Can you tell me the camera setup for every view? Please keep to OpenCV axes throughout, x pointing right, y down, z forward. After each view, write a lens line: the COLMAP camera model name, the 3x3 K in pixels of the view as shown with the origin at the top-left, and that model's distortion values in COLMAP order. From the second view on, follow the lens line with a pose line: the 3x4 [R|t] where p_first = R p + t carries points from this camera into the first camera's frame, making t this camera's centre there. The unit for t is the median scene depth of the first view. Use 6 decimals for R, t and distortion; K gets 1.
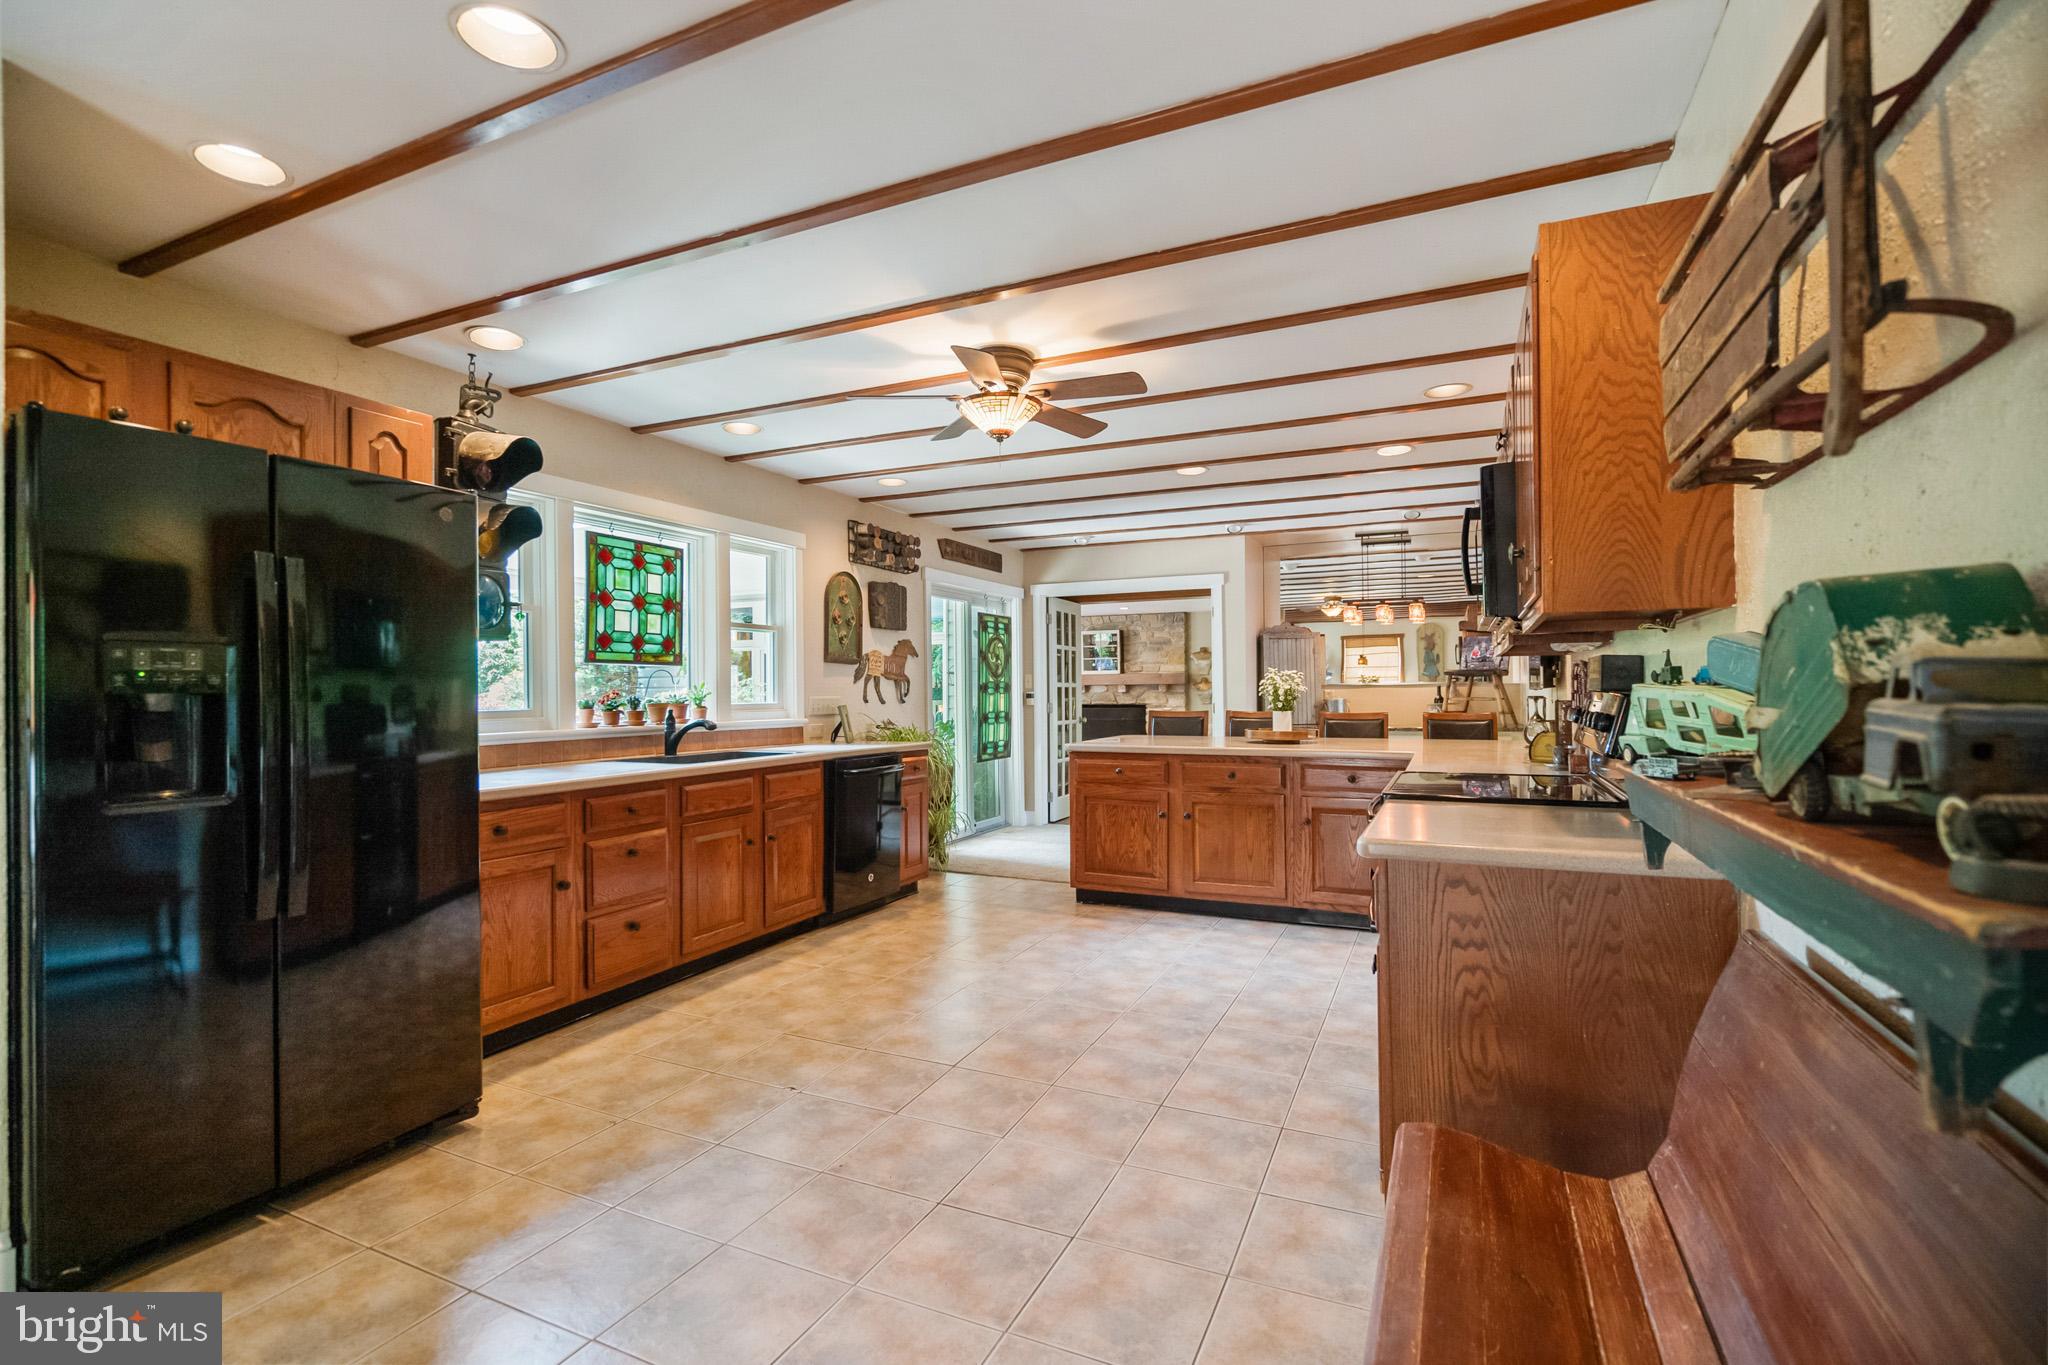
lens RADIAL K [[933.1, 0, 1023.7], [0, 933.1, 686.8], [0, 0, 1]] dist [-0.008704, 0.001498]
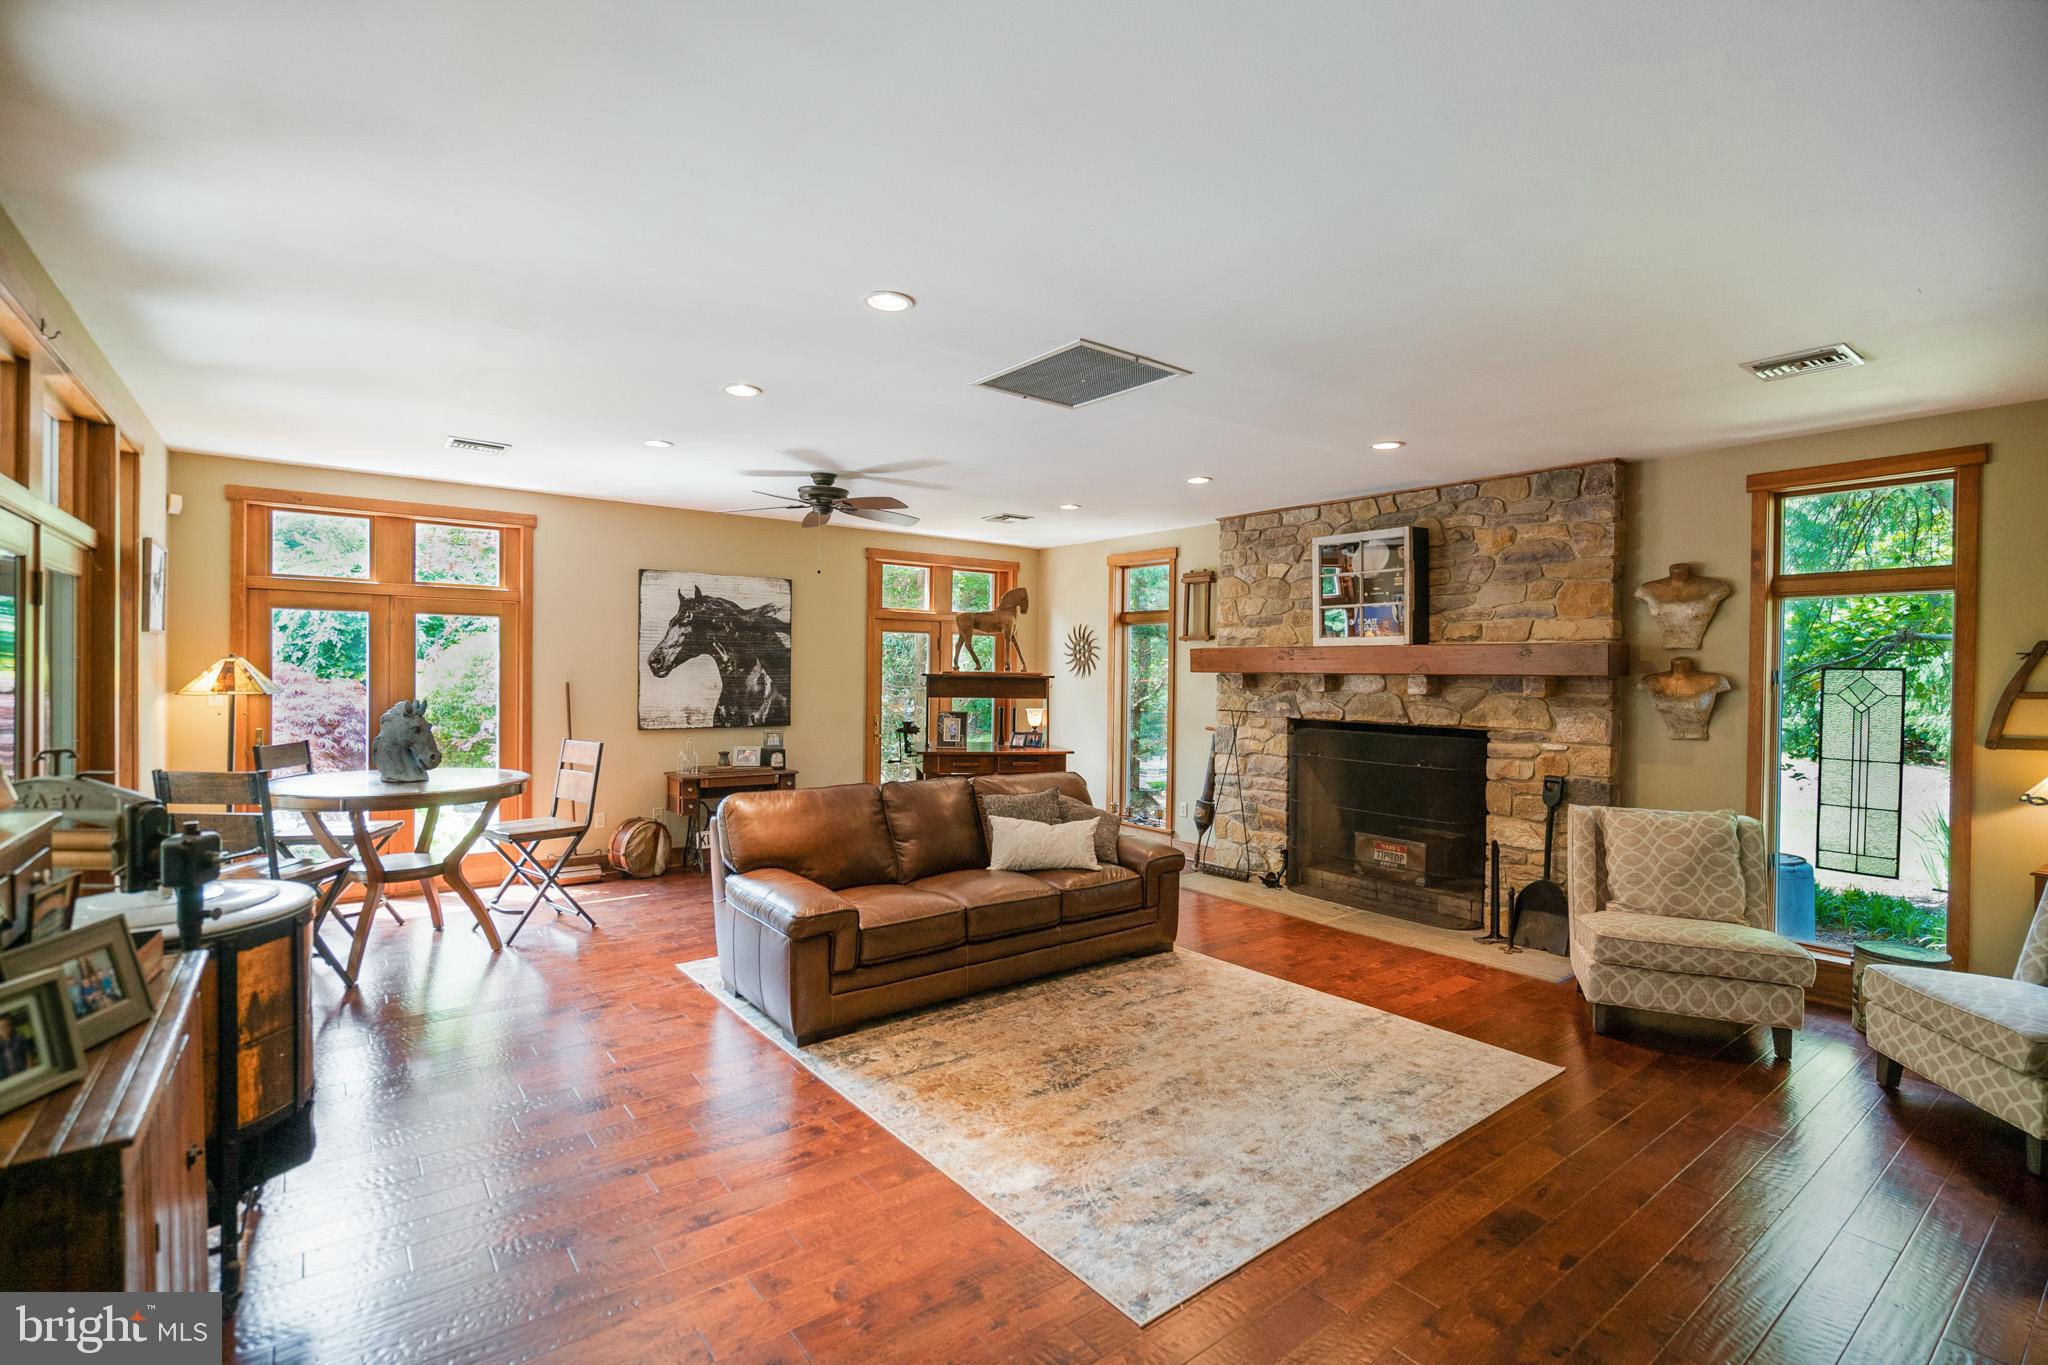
lens RADIAL K [[933.1, 0, 1021.5], [0, 933.1, 674.6], [0, 0, 1]] dist [-0.008704, 0.001498]
pose [[0.885723, 0.016632, -0.463915, 0.138008], [-0.009654, 0.999802, 0.017413, -0.007315], [0.464113, -0.010944, 0.885708, 0.601817]]
